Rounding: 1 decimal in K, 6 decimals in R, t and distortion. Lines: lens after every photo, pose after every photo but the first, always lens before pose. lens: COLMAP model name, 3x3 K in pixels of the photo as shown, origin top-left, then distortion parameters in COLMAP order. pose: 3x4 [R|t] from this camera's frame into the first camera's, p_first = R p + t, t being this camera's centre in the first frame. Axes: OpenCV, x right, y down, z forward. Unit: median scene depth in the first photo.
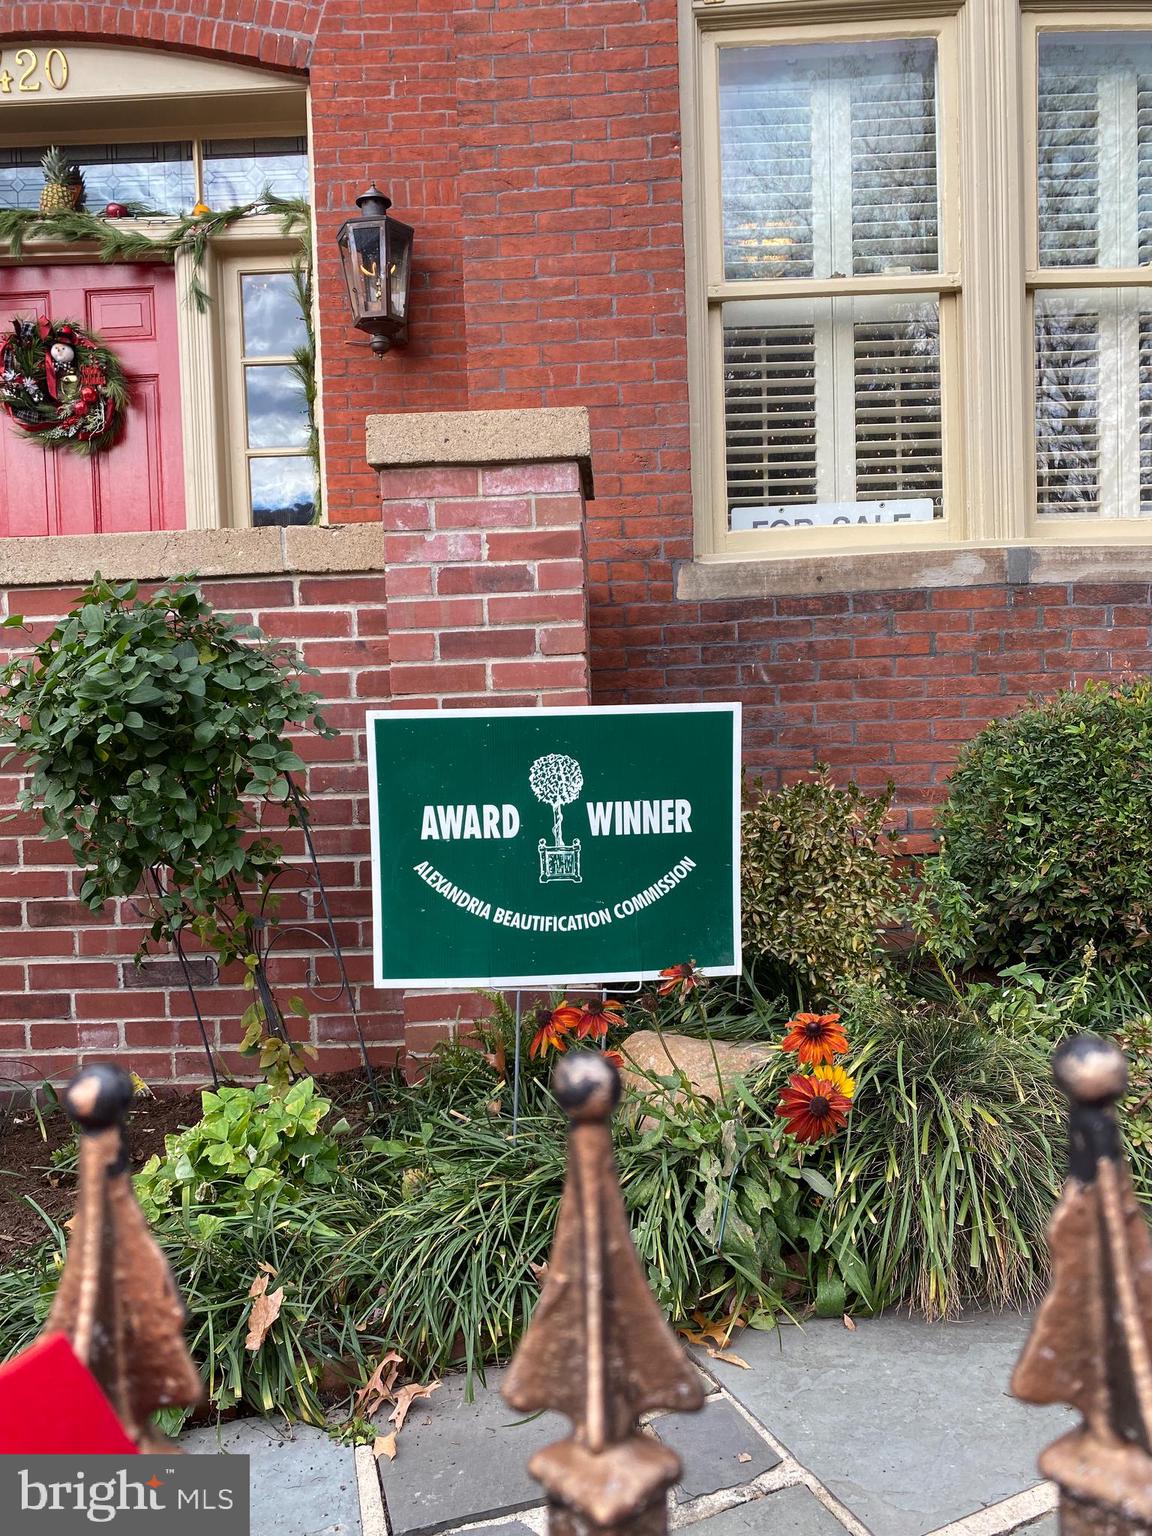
lens RADIAL K [[1146.5, 0, 576.0], [0, 1146.5, 768.0], [0, 0, 1]] dist [0.006937, 0.008376]
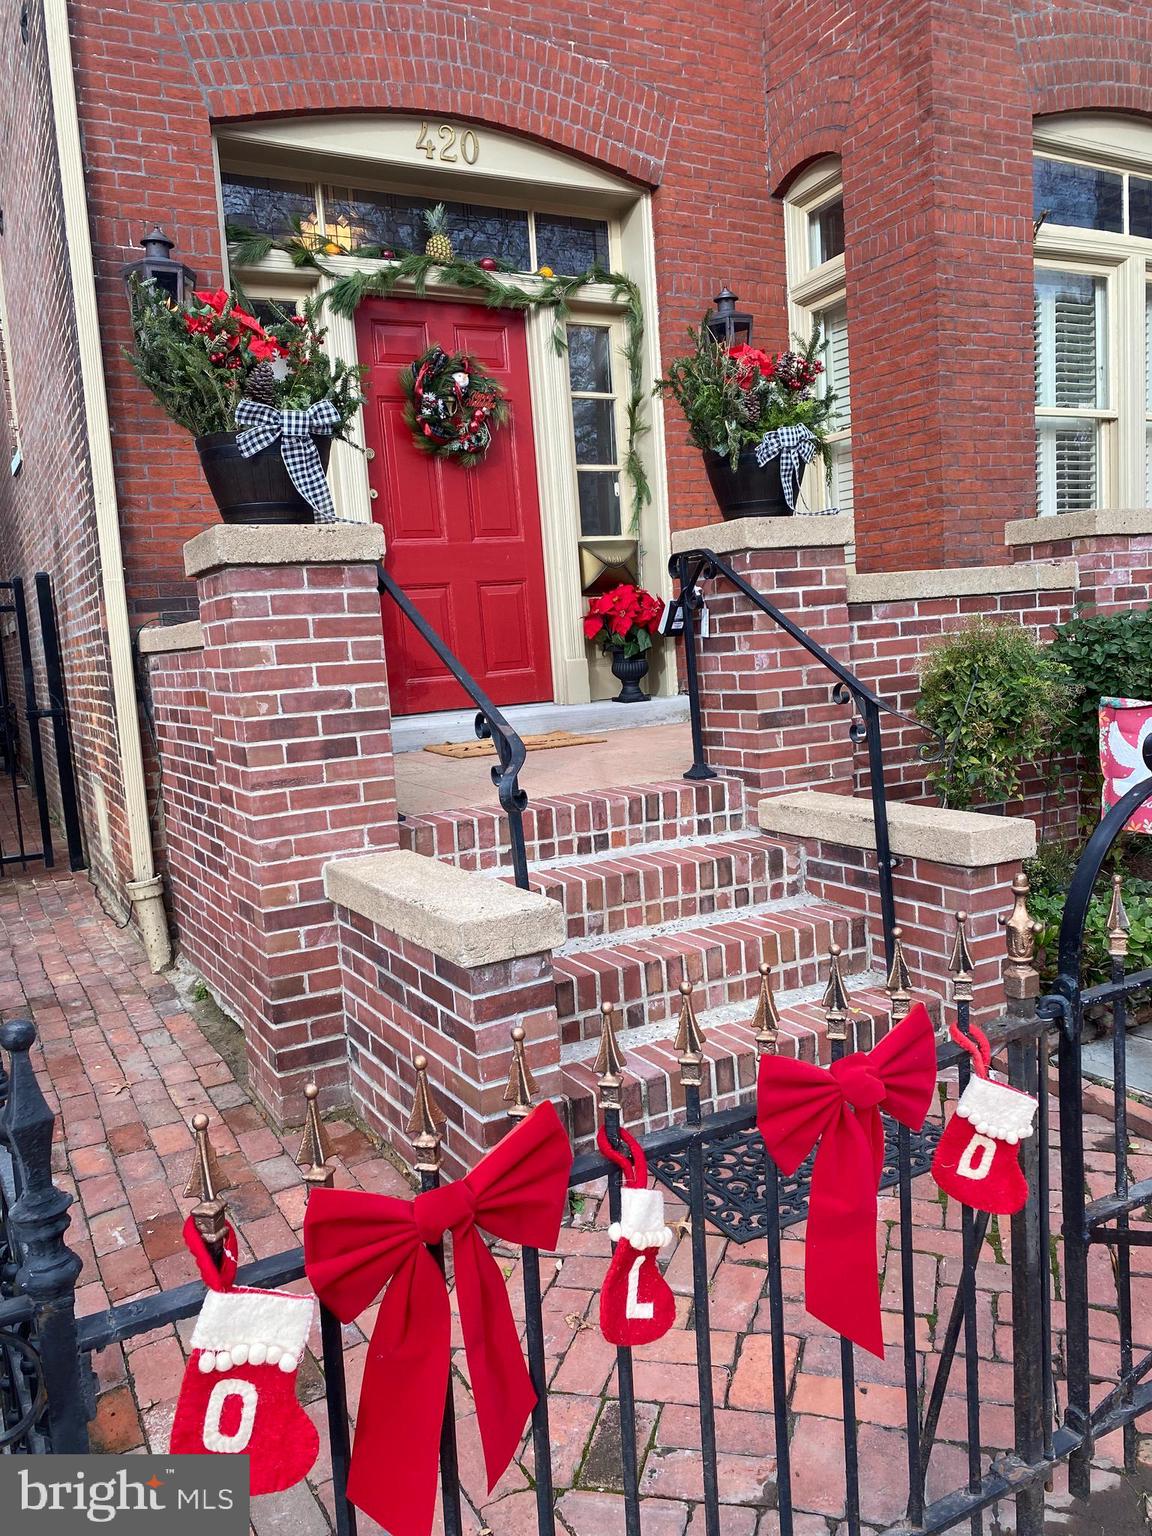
lens RADIAL K [[1146.5, 0, 576.0], [0, 1146.5, 768.0], [0, 0, 1]] dist [0.006937, 0.008376]
pose [[0.862113, -0.086211, 0.499328, -1.044395], [0.058207, 0.995746, 0.071424, -0.033984], [-0.503362, -0.032511, 0.863464, -0.128173]]
